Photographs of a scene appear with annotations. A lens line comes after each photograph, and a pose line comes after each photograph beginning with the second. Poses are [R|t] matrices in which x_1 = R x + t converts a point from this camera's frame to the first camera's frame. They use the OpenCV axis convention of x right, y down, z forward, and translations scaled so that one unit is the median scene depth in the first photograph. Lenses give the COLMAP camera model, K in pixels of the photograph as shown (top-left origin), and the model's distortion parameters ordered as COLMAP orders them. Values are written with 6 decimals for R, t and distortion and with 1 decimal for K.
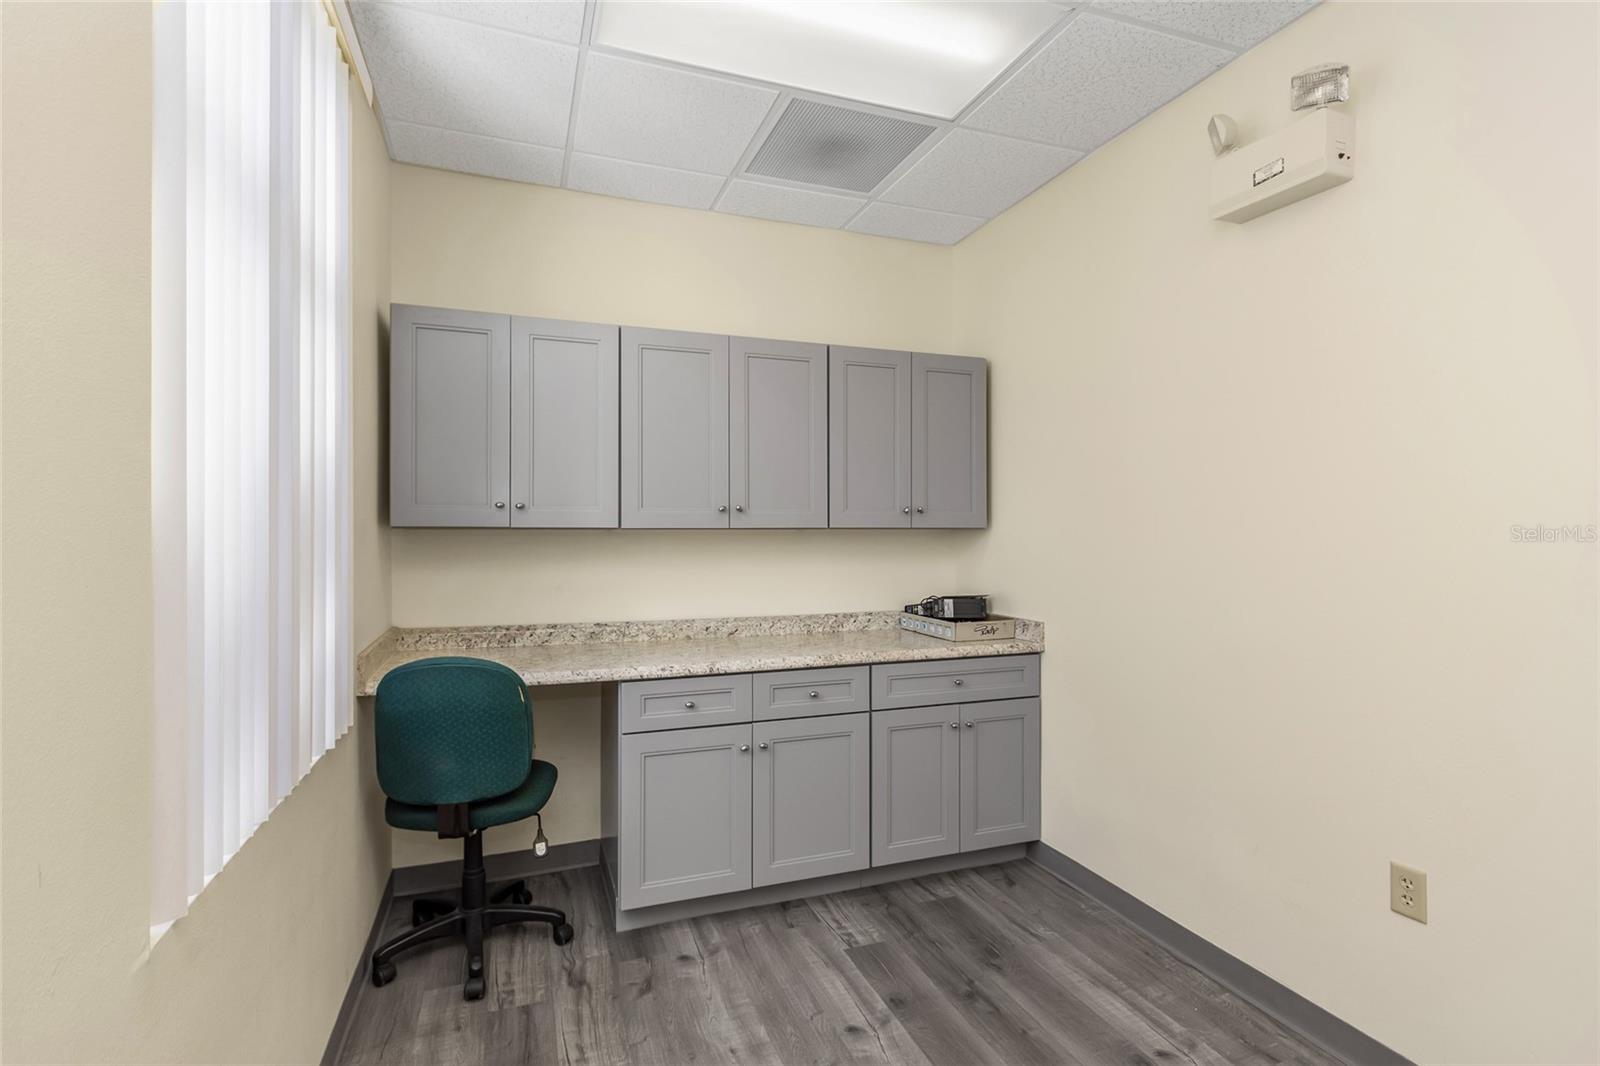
lens RADIAL K [[728.5, 0, 777.1], [0, 728.5, 528.5], [0, 0, 1]] dist [0.007648, -0.003224]
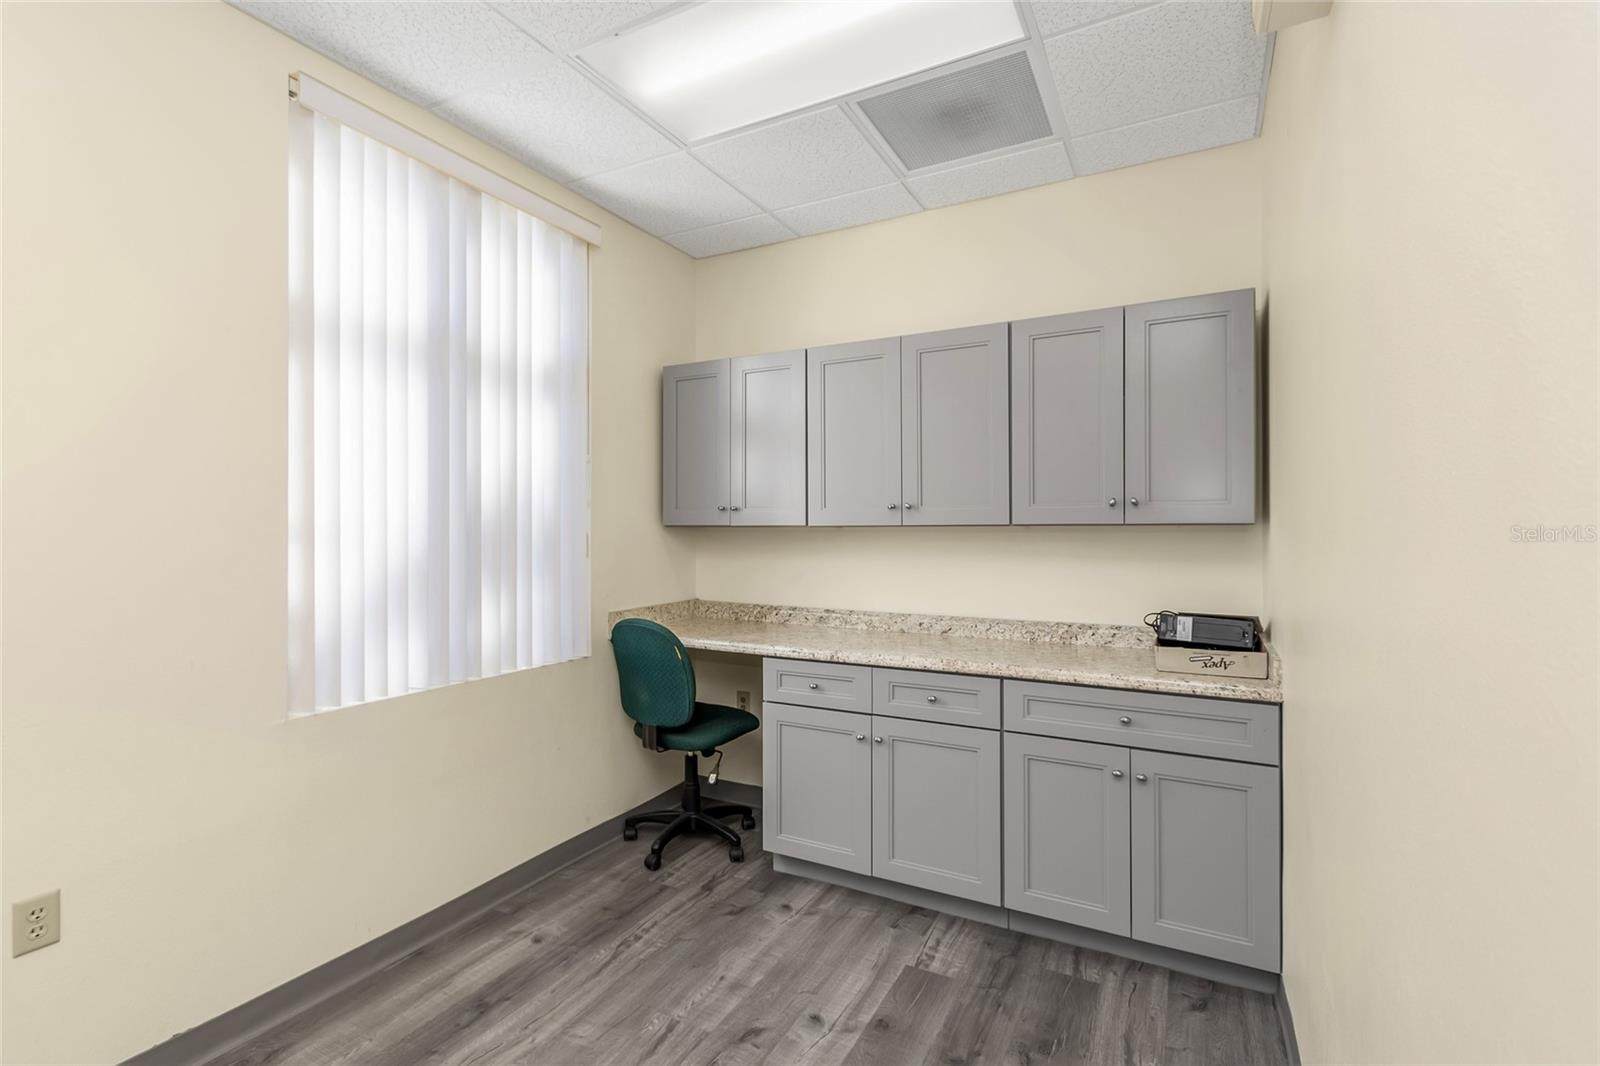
lens RADIAL K [[728.5, 0, 802.3], [0, 728.5, 526.4], [0, 0, 1]] dist [0.007648, -0.003224]
pose [[0.677728, -0.003757, -0.735303, 0.613510], [0.003903, 0.999991, -0.001512, 0.001927], [0.735302, -0.001845, 0.677737, 0.217743]]
